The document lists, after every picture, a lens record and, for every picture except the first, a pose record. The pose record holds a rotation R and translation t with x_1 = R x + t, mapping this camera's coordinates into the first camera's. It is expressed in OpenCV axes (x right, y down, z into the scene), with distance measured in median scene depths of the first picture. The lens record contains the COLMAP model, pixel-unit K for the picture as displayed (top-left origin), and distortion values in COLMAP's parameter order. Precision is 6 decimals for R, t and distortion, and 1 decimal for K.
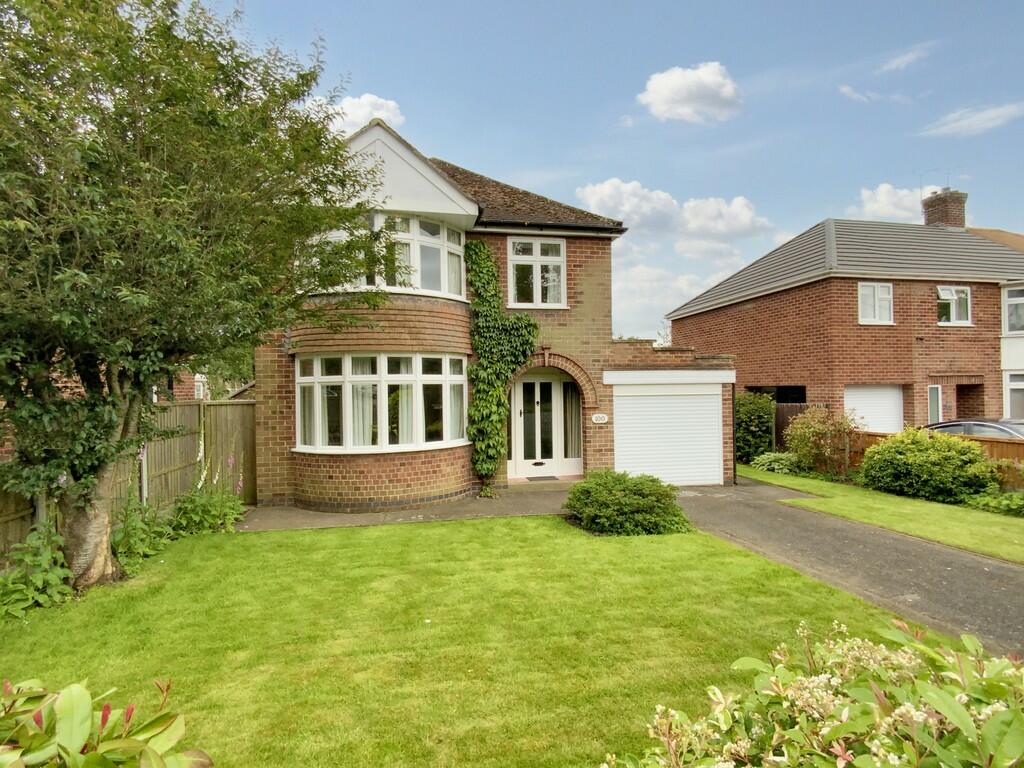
lens RADIAL K [[491.5, 0, 512.0], [0, 491.5, 384.0], [0, 0, 1]] dist [0.047243, -0.034155]
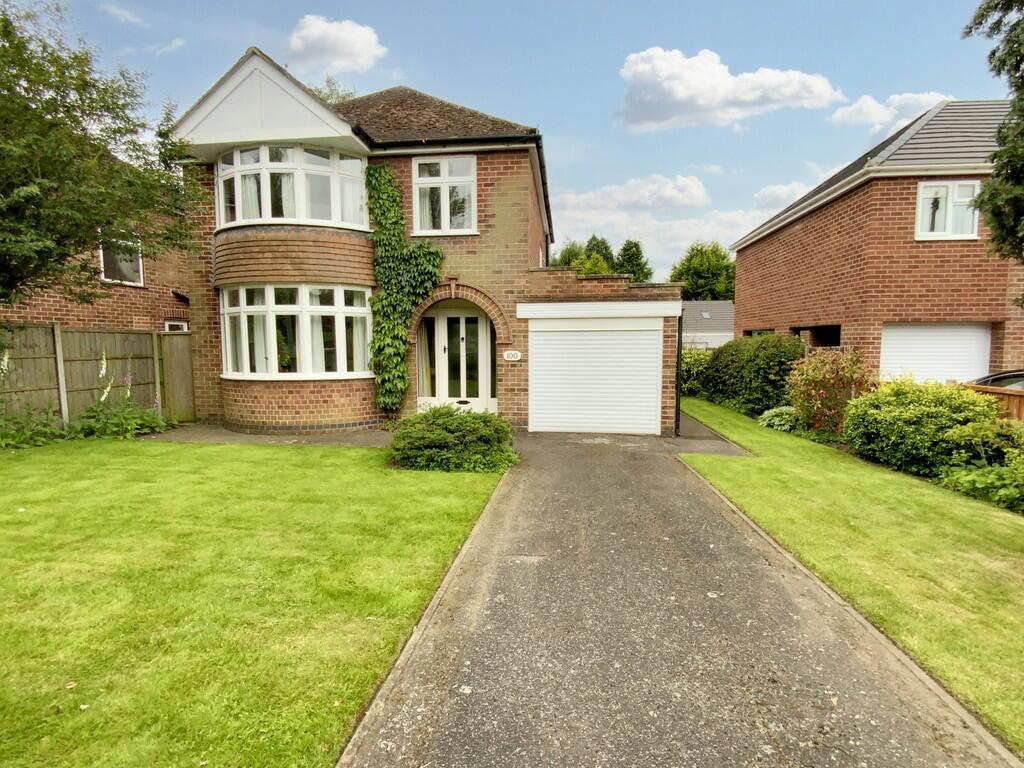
lens RADIAL K [[491.5, 0, 512.0], [0, 491.5, 384.0], [0, 0, 1]] dist [0.047243, -0.034155]
pose [[0.954881, 0.036848, -0.294694, 0.475481], [-0.007839, 0.995054, 0.099021, 0.033953], [0.296886, -0.092243, 0.950447, 0.127227]]
